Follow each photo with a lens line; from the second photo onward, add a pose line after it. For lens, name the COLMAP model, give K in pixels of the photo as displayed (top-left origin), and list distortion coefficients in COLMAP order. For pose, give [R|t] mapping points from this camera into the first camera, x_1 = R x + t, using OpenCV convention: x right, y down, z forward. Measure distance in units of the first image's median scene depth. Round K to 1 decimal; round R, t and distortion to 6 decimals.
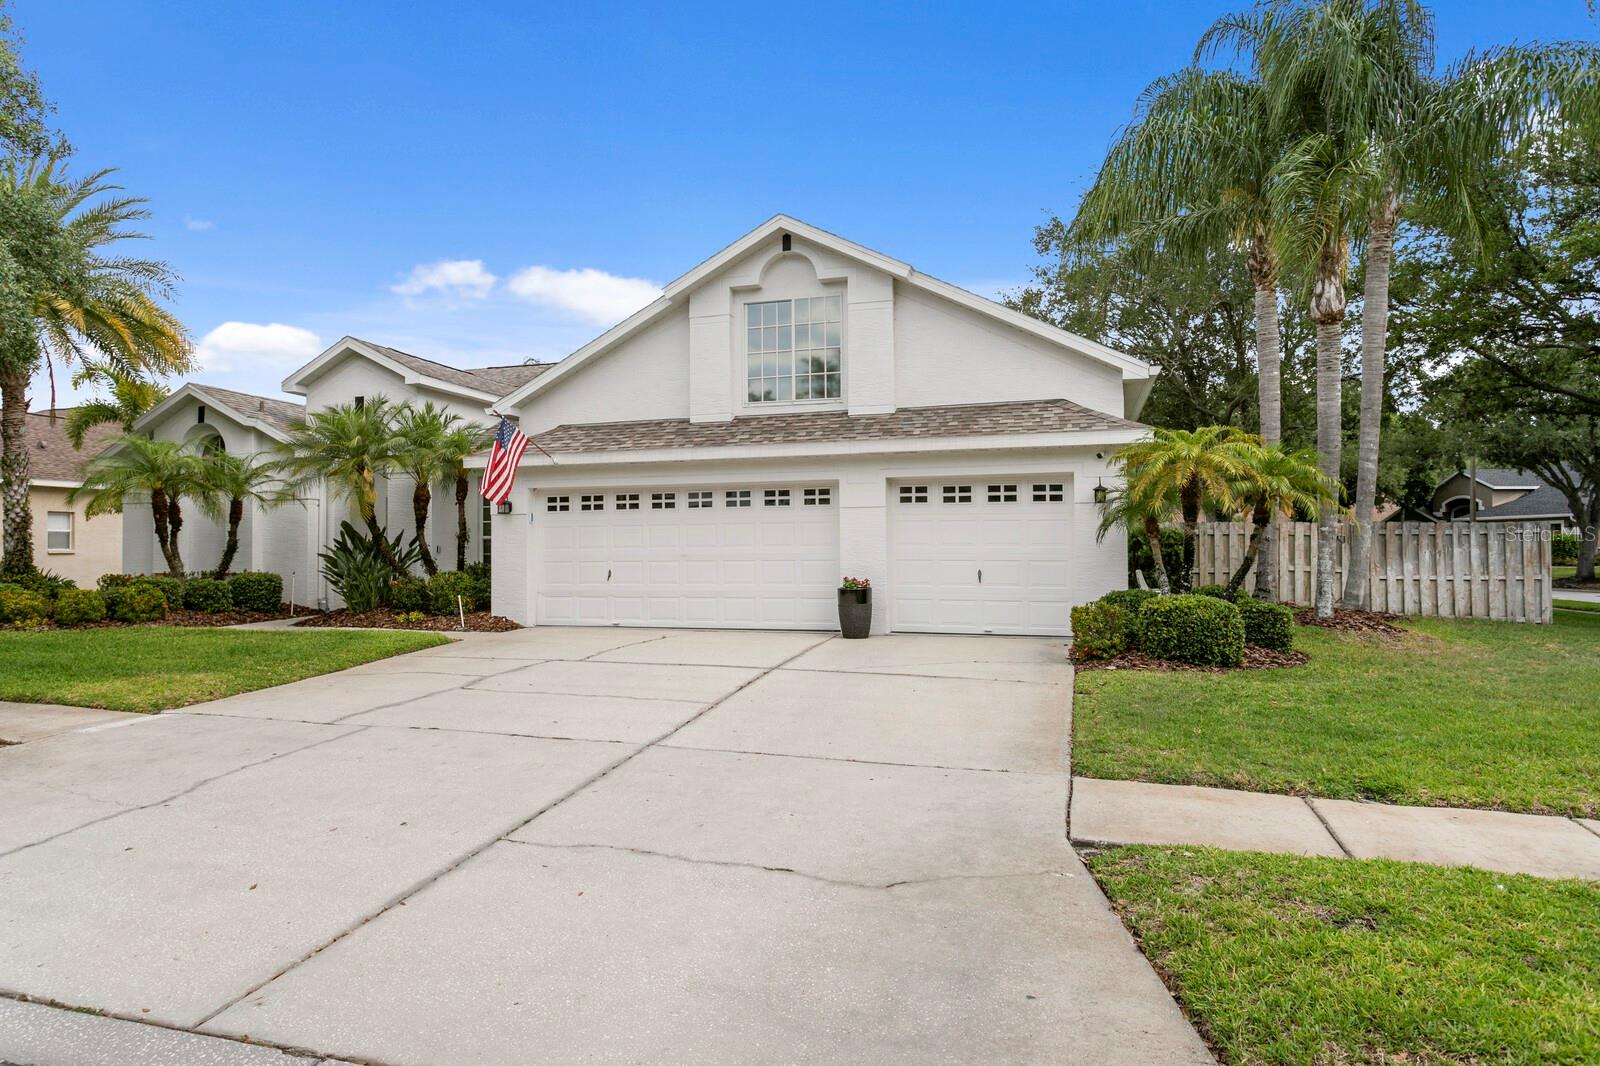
lens RADIAL K [[975.2, 0, 800.0], [0, 975.2, 533.0], [0, 0, 1]] dist [-0.012108, 0.024712]
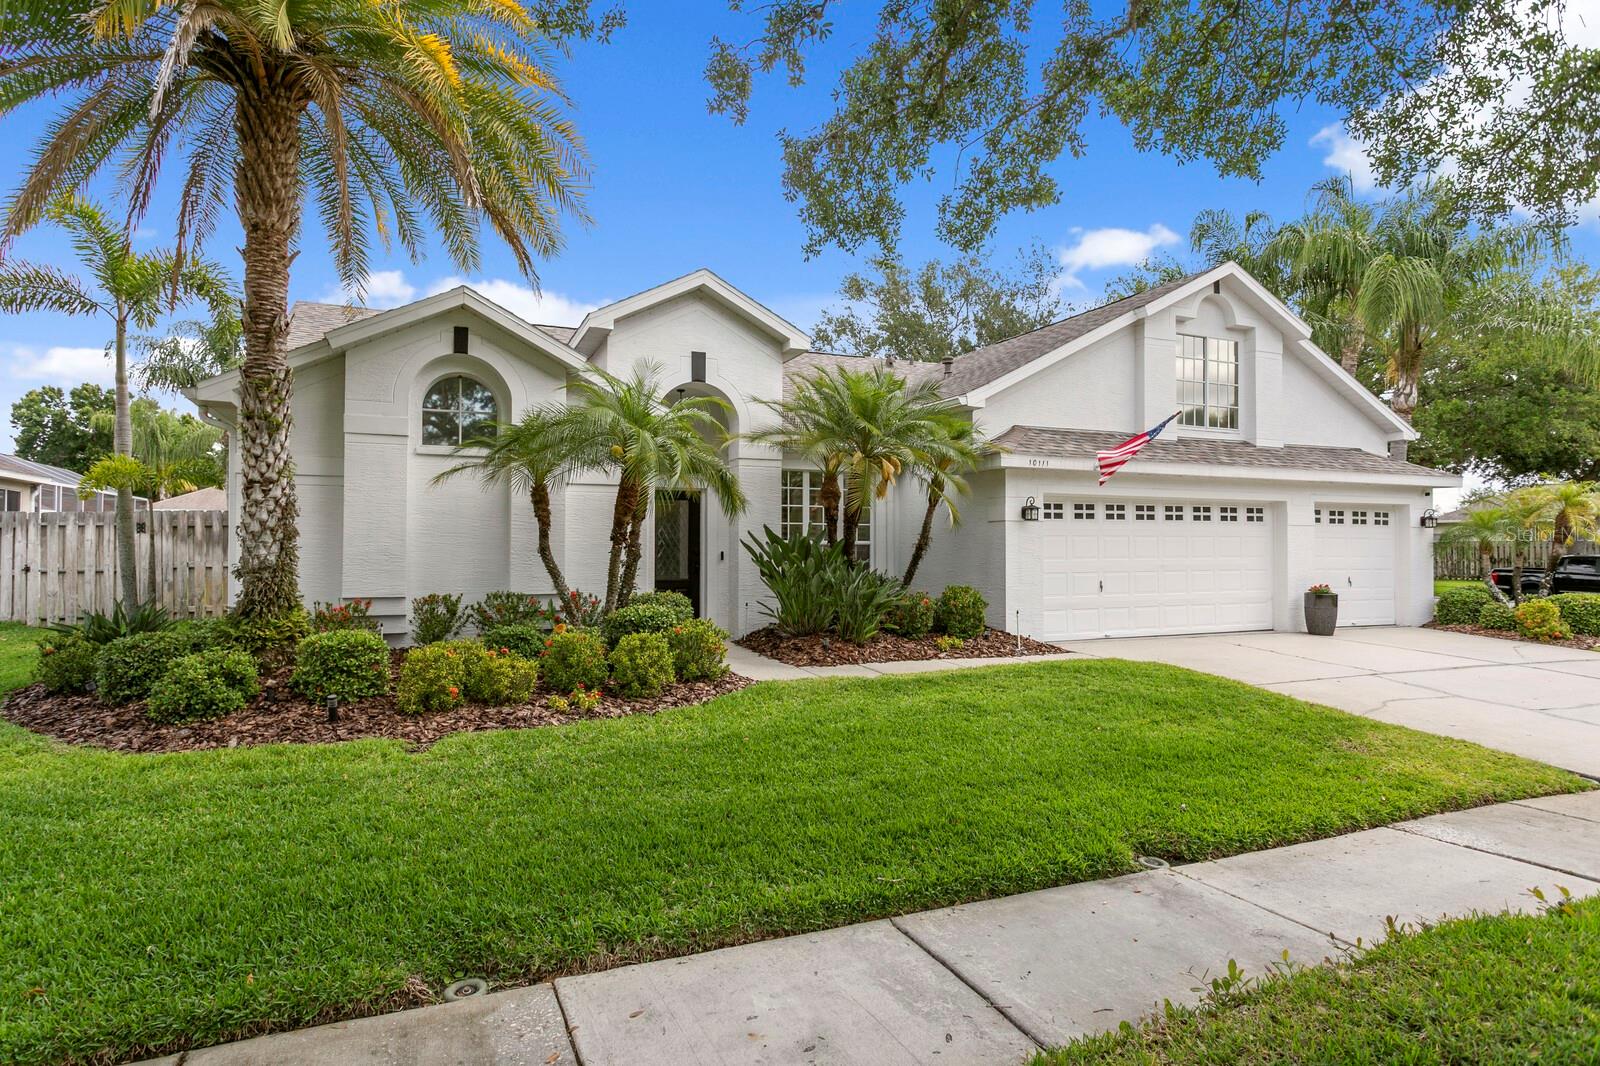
lens RADIAL K [[839.9, 0, 796.5], [0, 839.9, 537.7], [0, 0, 1]] dist [0.007412, 0.000621]
pose [[0.762978, 0.014445, 0.646263, -0.997654], [-0.018644, 0.999826, -0.000337, 0.000457], [-0.646155, -0.011792, 0.763115, 0.567638]]
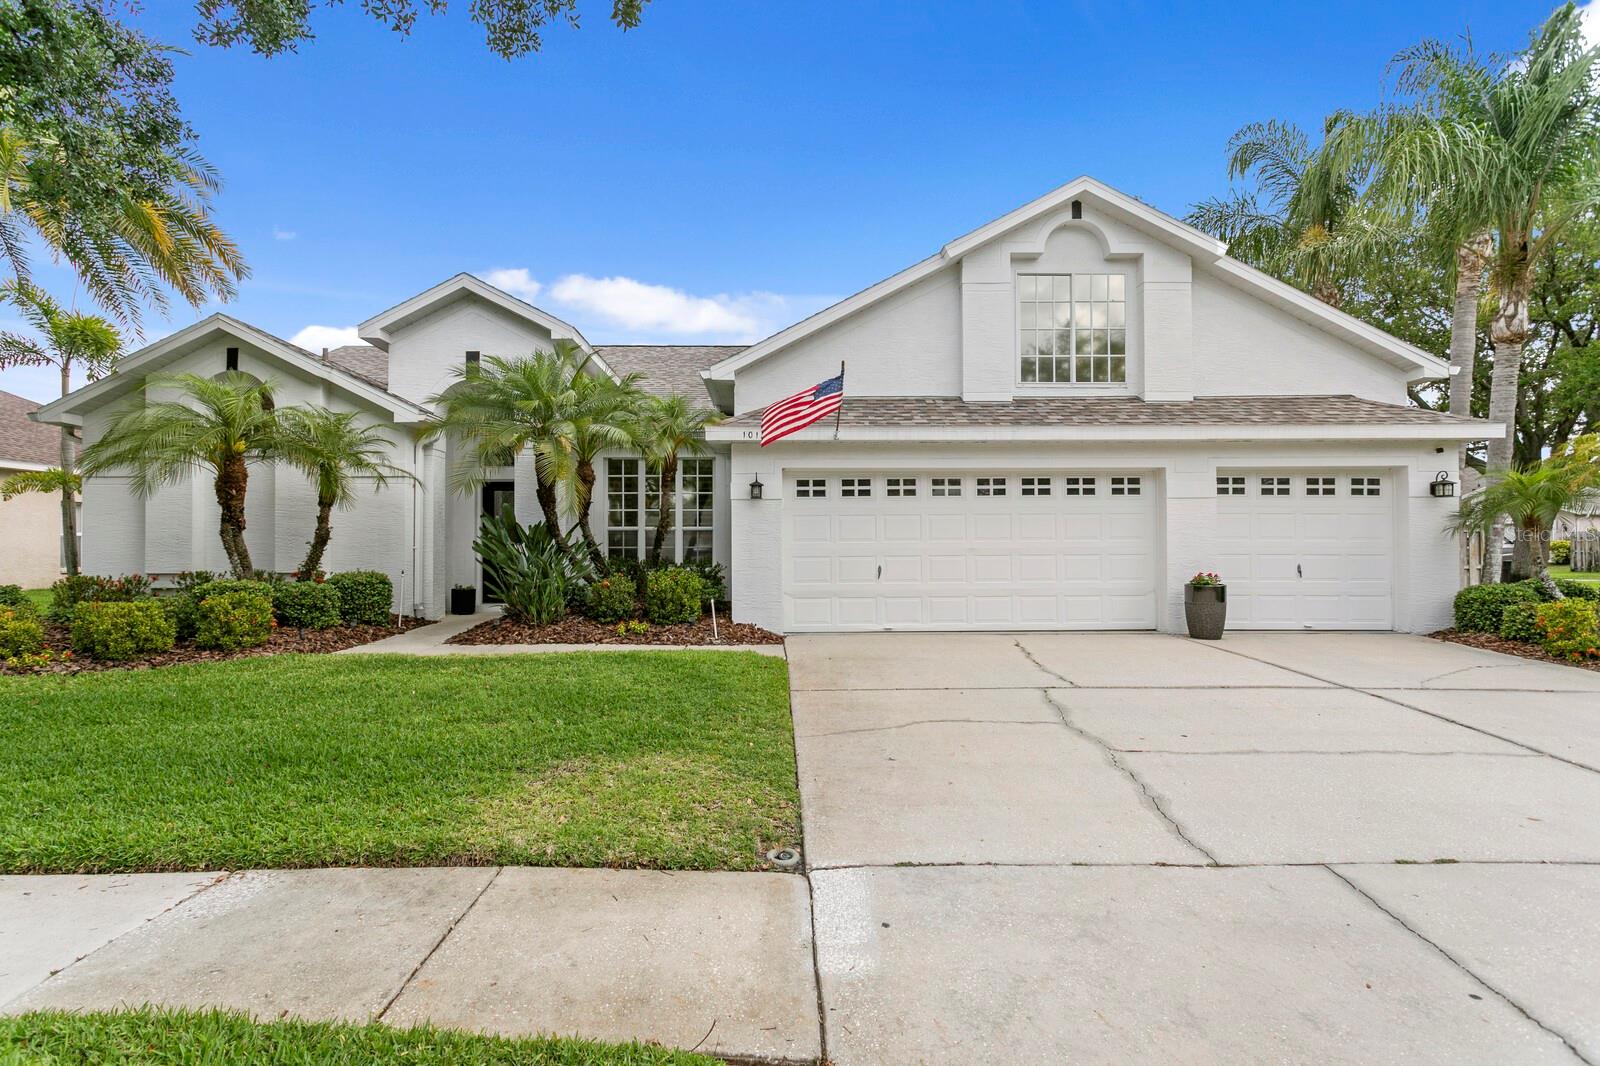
lens RADIAL K [[759.5, 0, 794.8], [0, 759.5, 539.5], [0, 0, 1]] dist [0.001699, 0.005846]
pose [[0.949774, 0.004584, 0.312903, -0.487268], [-0.007500, 0.999939, 0.008117, 0.009738], [-0.312847, -0.010056, 0.949750, 0.396100]]
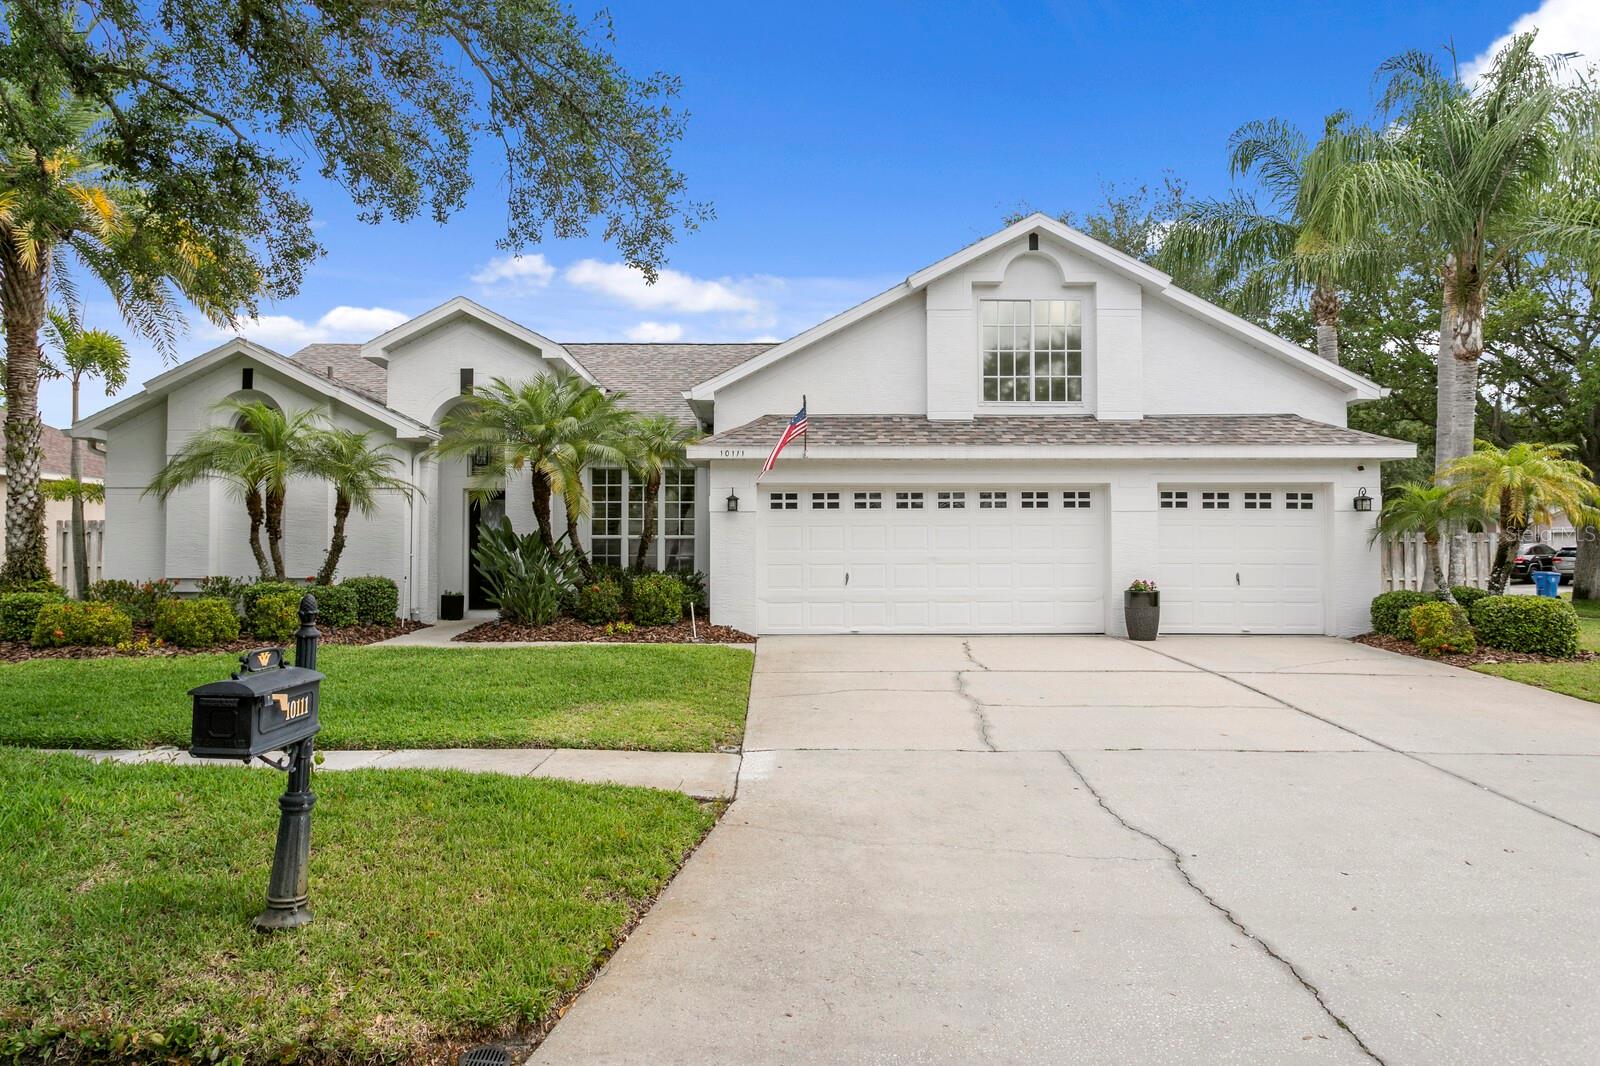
lens RADIAL K [[975.2, 0, 800.0], [0, 975.2, 533.0], [0, 0, 1]] dist [-0.012108, 0.024712]
pose [[0.952028, 0.011644, 0.305789, -0.534924], [-0.010391, 0.999930, -0.005725, 0.005289], [-0.305834, 0.002273, 0.952082, 0.132020]]
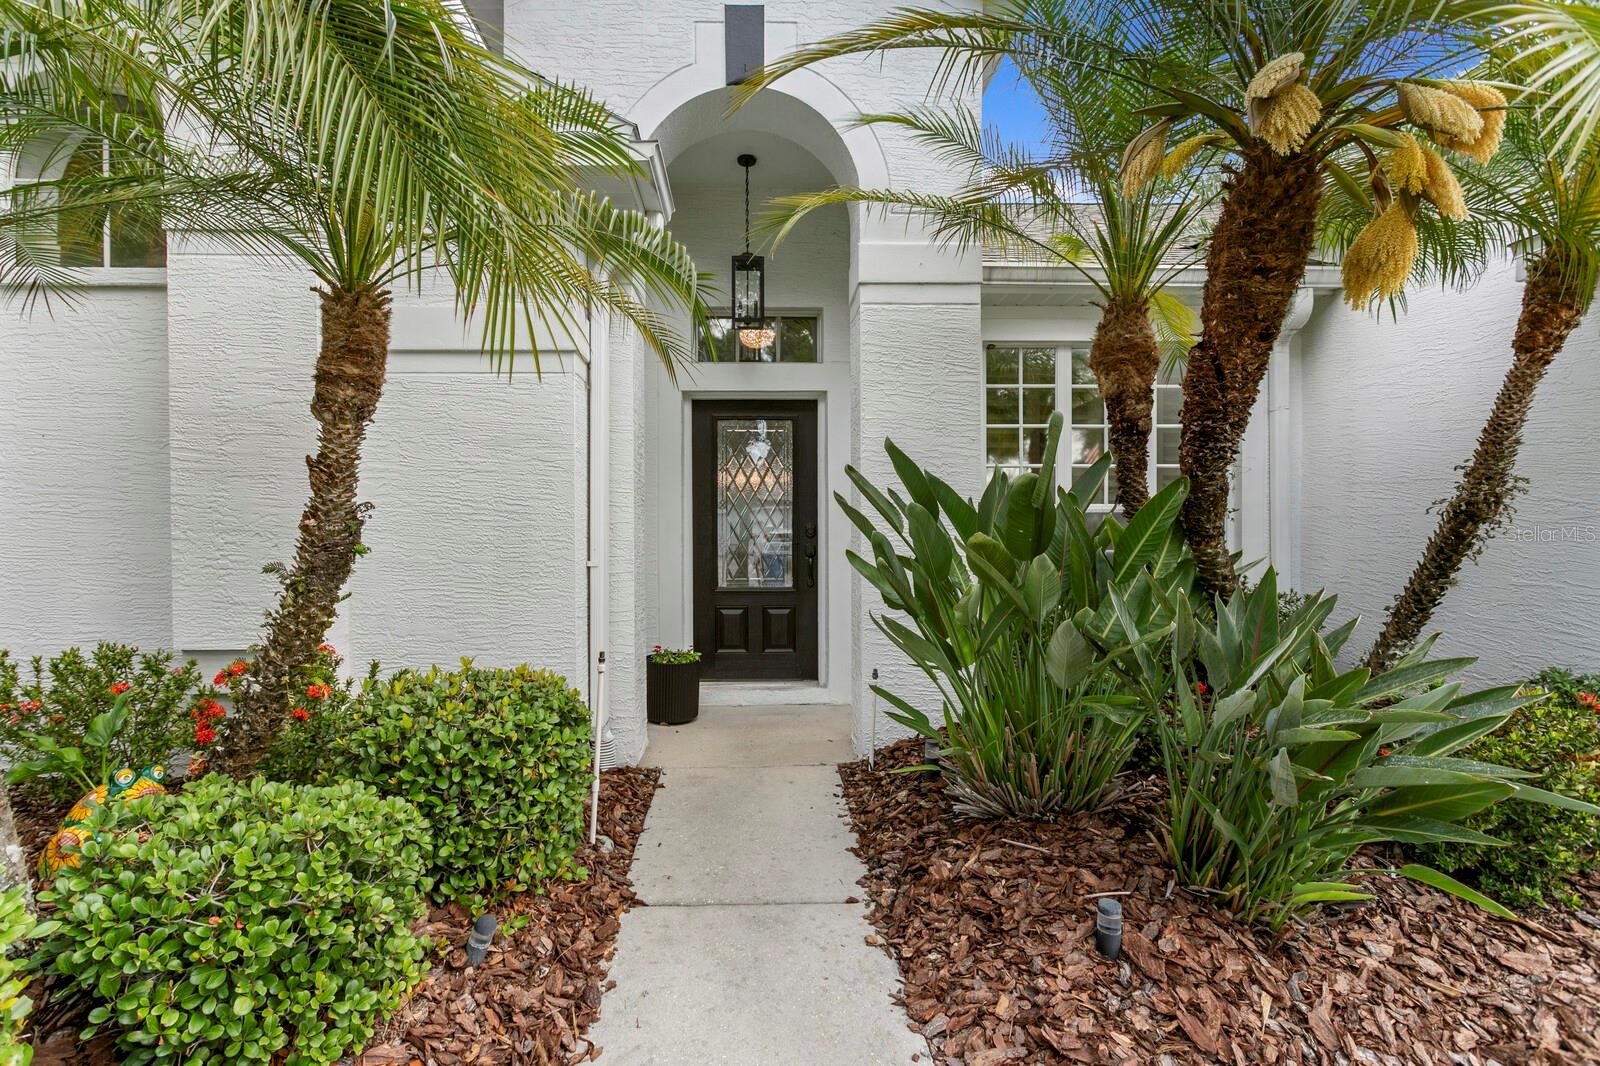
lens RADIAL K [[759.5, 0, 794.8], [0, 759.5, 539.5], [0, 0, 1]] dist [0.001699, 0.005846]
pose [[0.939990, -0.002277, 0.341193, -0.633271], [-0.008648, 0.999498, 0.030495, 0.009165], [-0.341091, -0.031615, 0.939498, 0.969029]]
